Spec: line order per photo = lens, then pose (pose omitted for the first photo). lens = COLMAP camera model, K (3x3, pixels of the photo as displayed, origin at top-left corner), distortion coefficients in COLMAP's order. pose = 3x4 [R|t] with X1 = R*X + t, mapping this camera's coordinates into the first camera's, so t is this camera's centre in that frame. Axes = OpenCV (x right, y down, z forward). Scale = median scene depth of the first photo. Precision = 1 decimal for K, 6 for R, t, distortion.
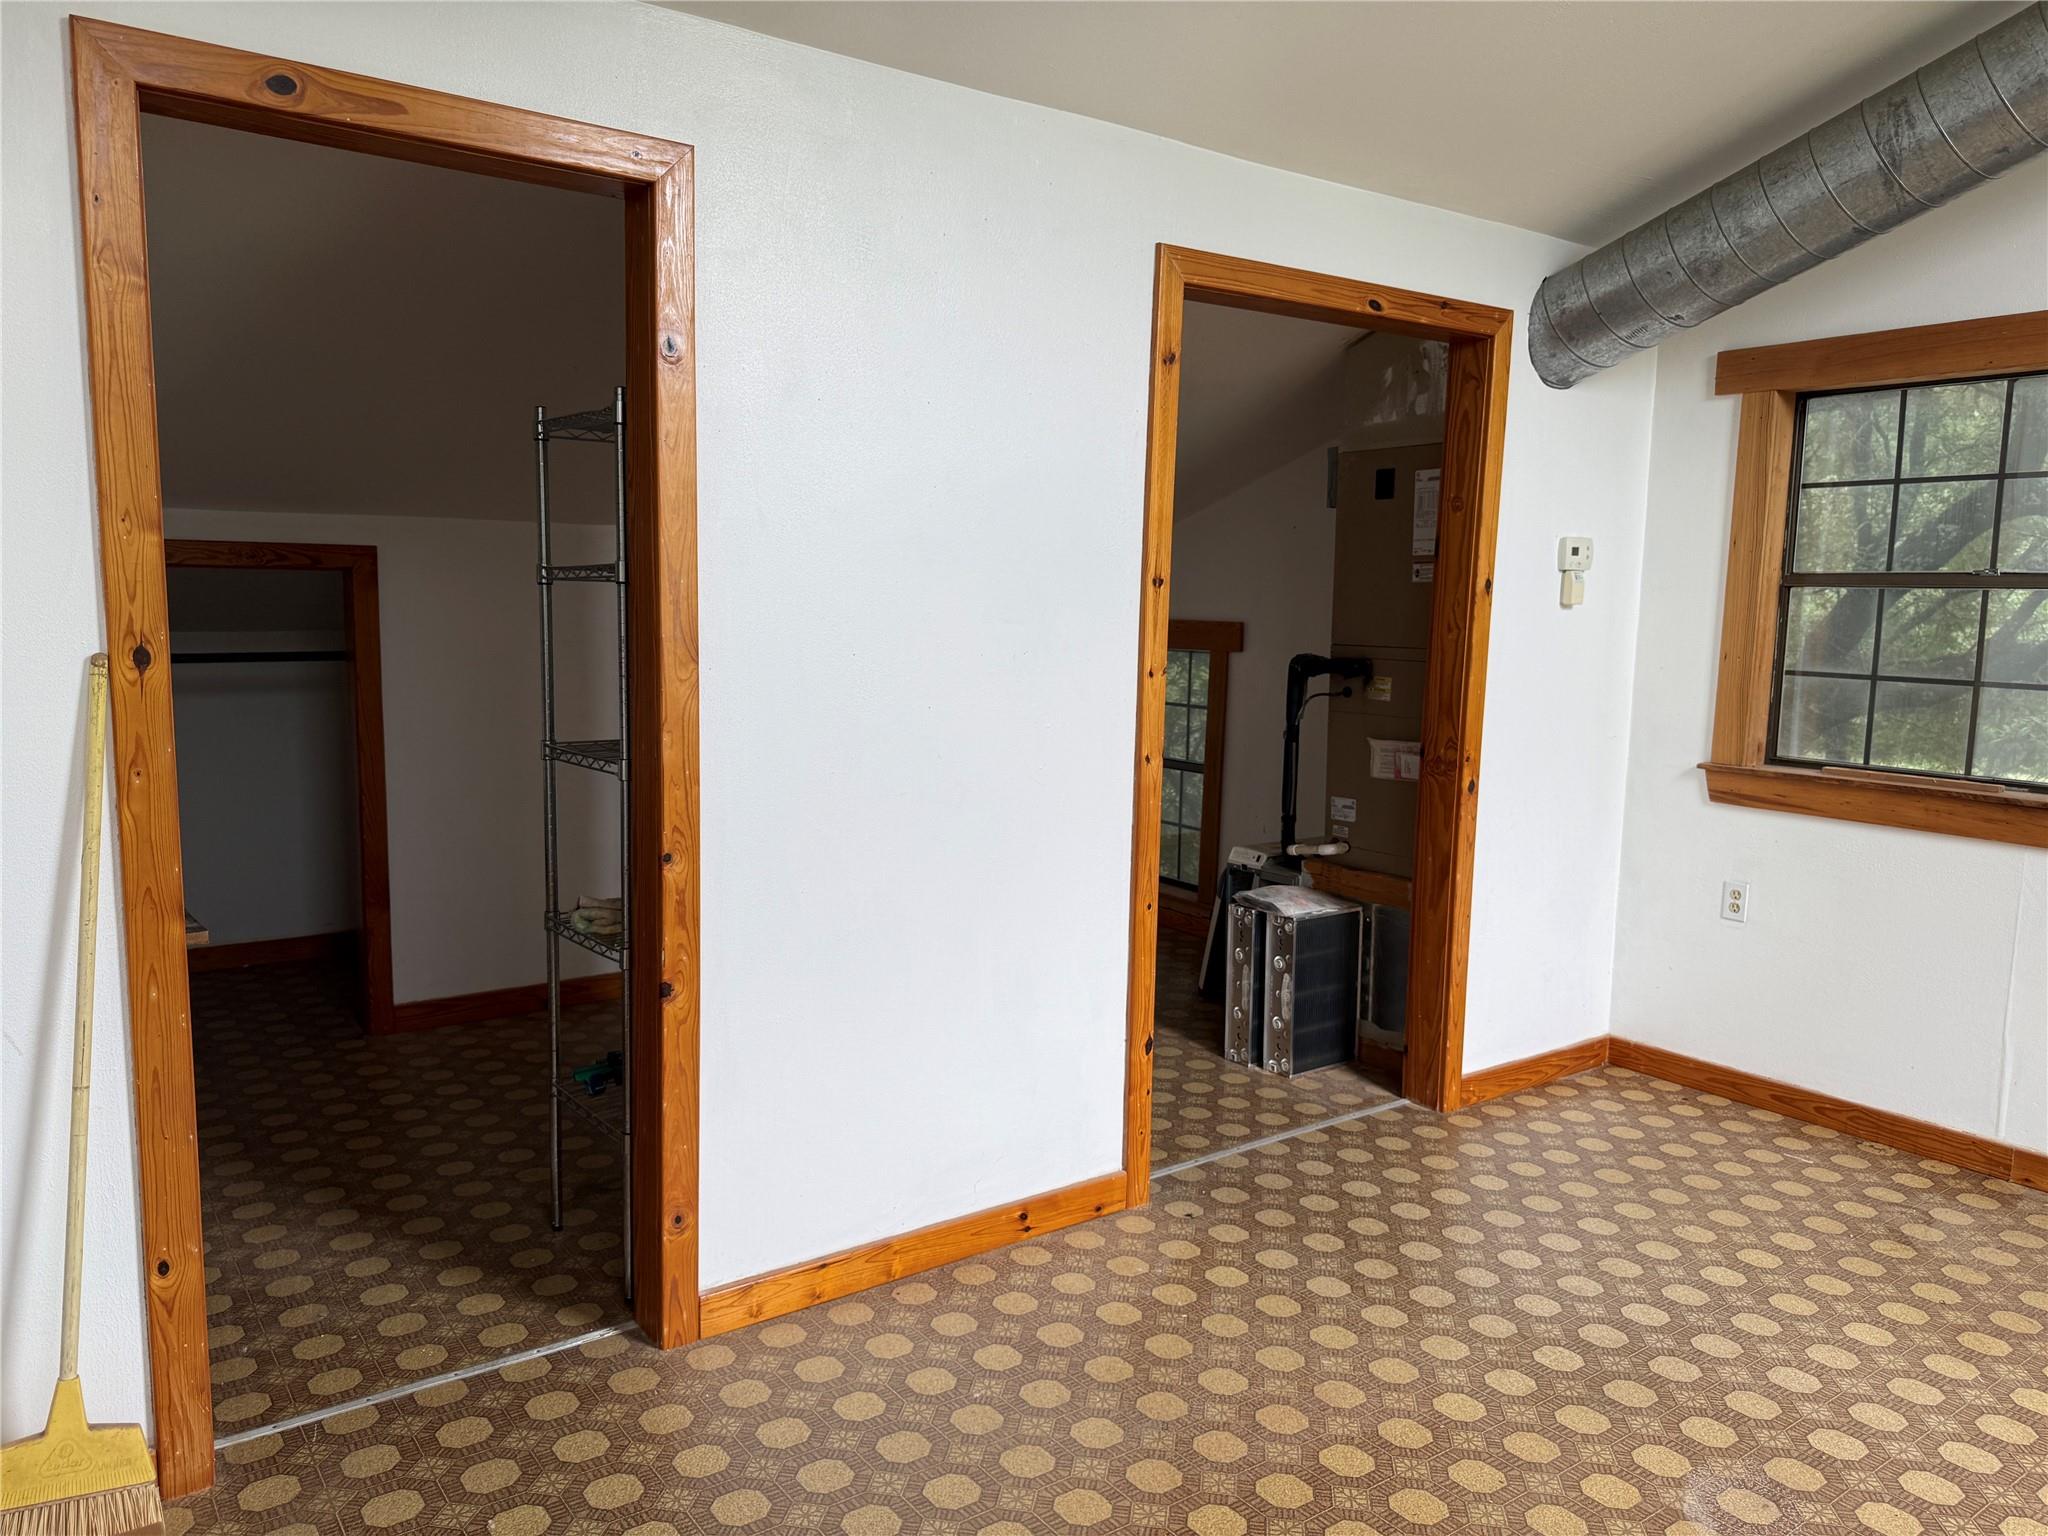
lens RADIAL K [[1438.6, 0, 1030.7], [0, 1438.6, 774.8], [0, 0, 1]] dist [0.056347, -0.078794]
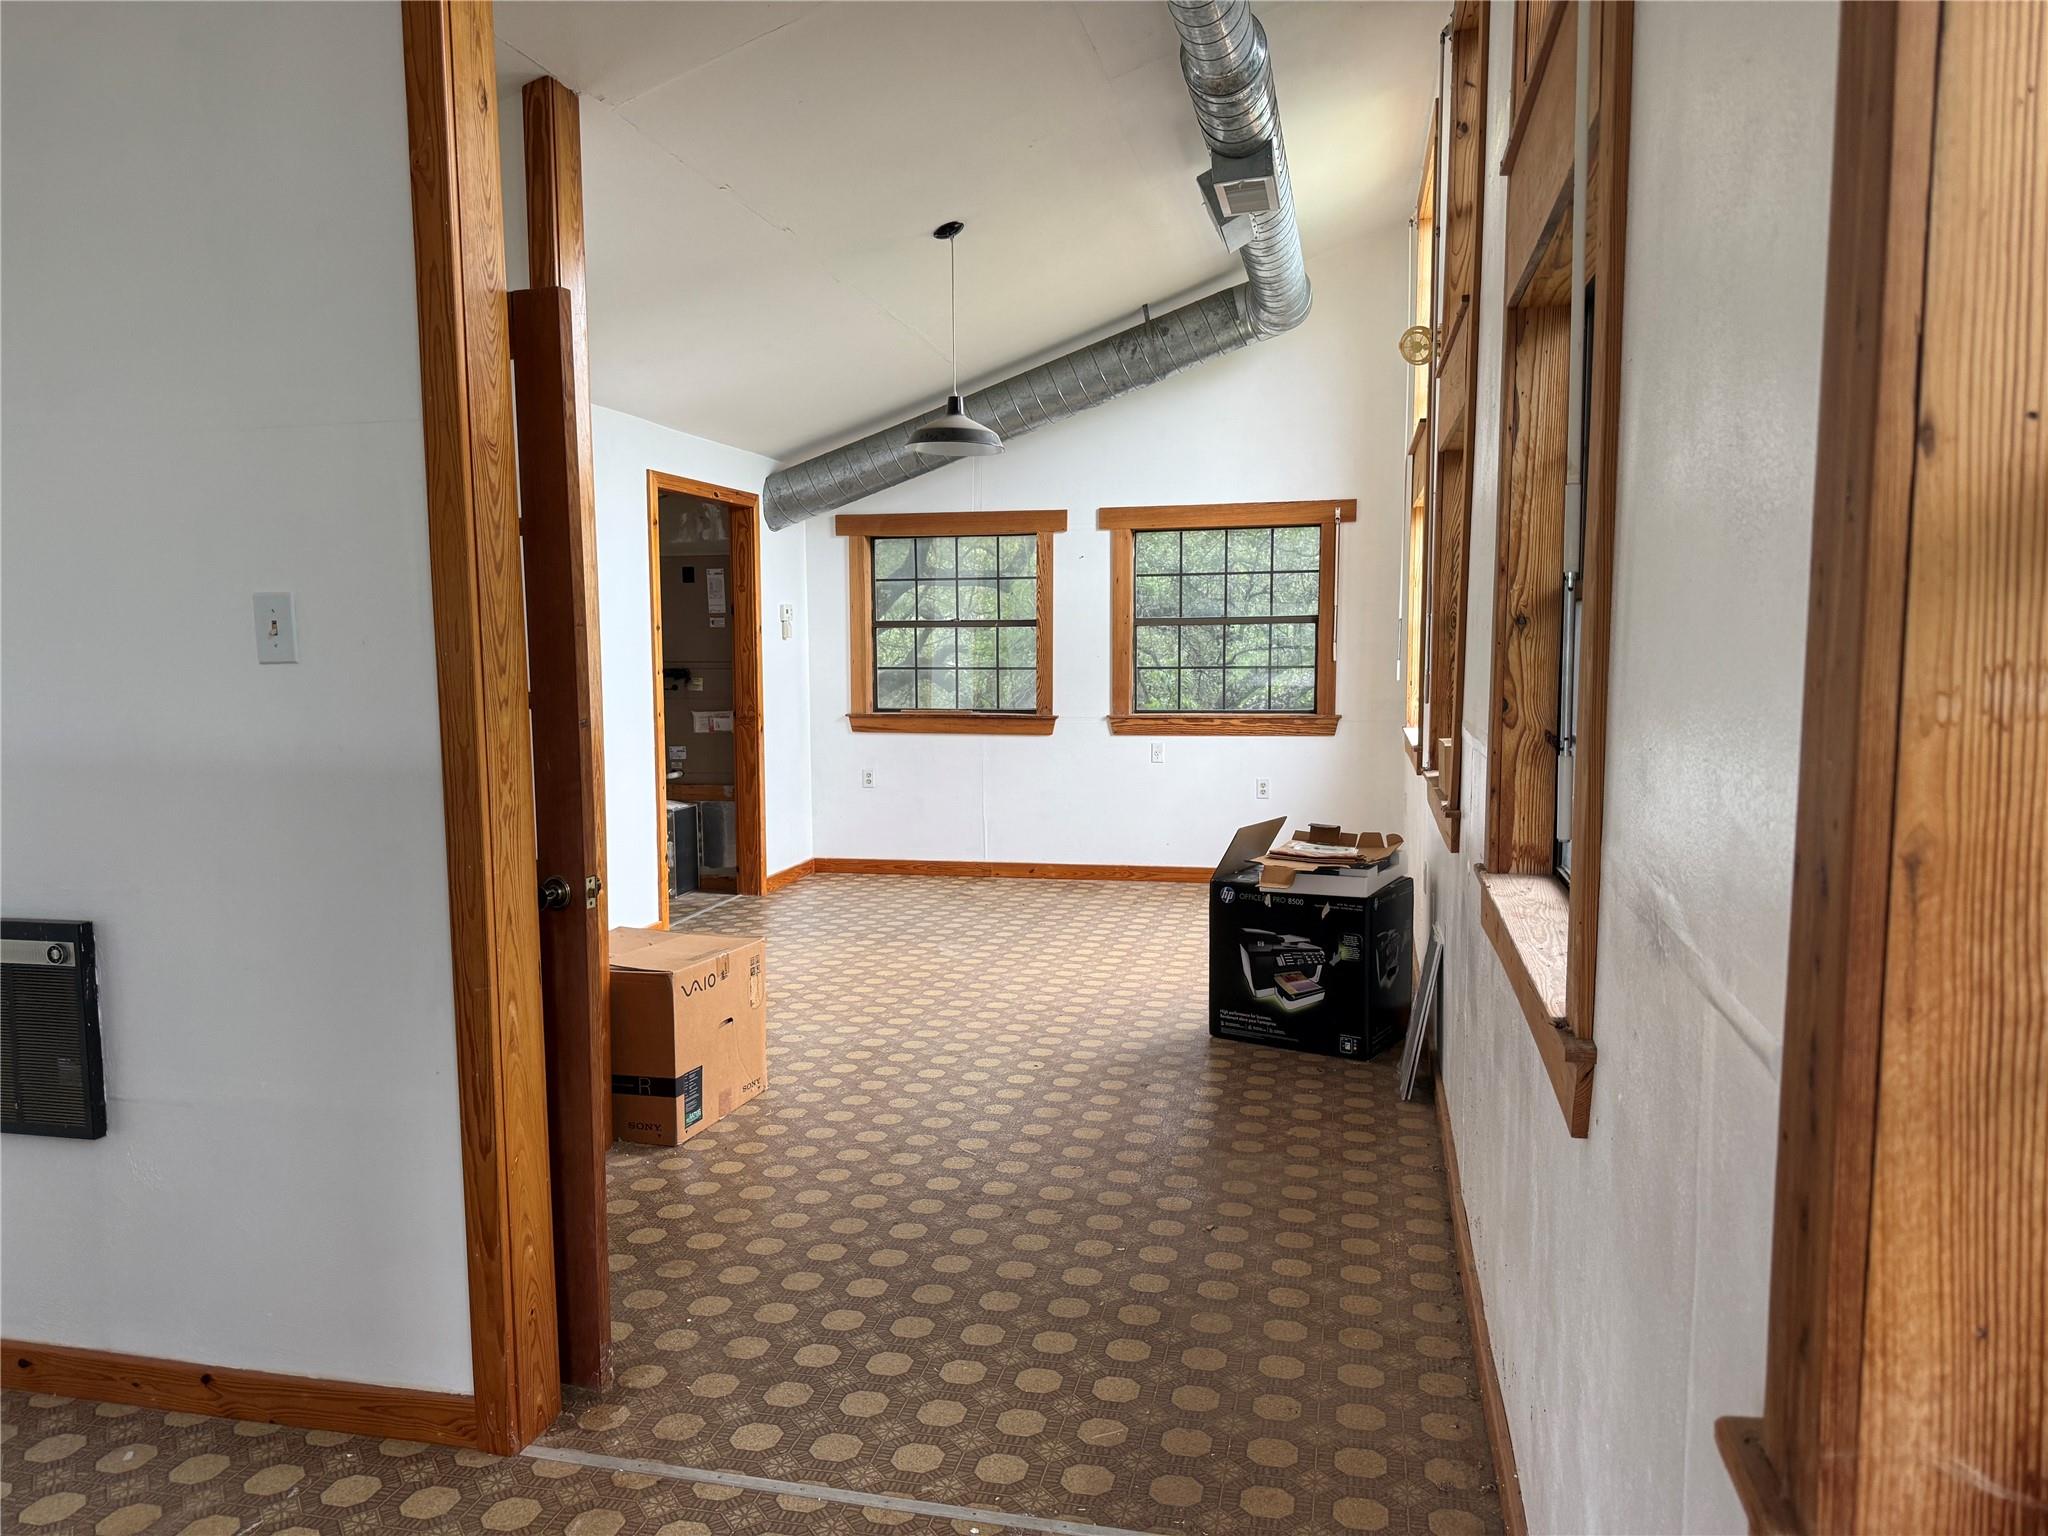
lens RADIAL K [[1438.6, 0, 1030.7], [0, 1438.6, 774.8], [0, 0, 1]] dist [0.056347, -0.078794]
pose [[0.750875, -0.084003, 0.655081, -0.689766], [0.104377, 0.994507, 0.007889, 0.090033], [-0.652145, 0.062452, 0.755518, -0.706401]]
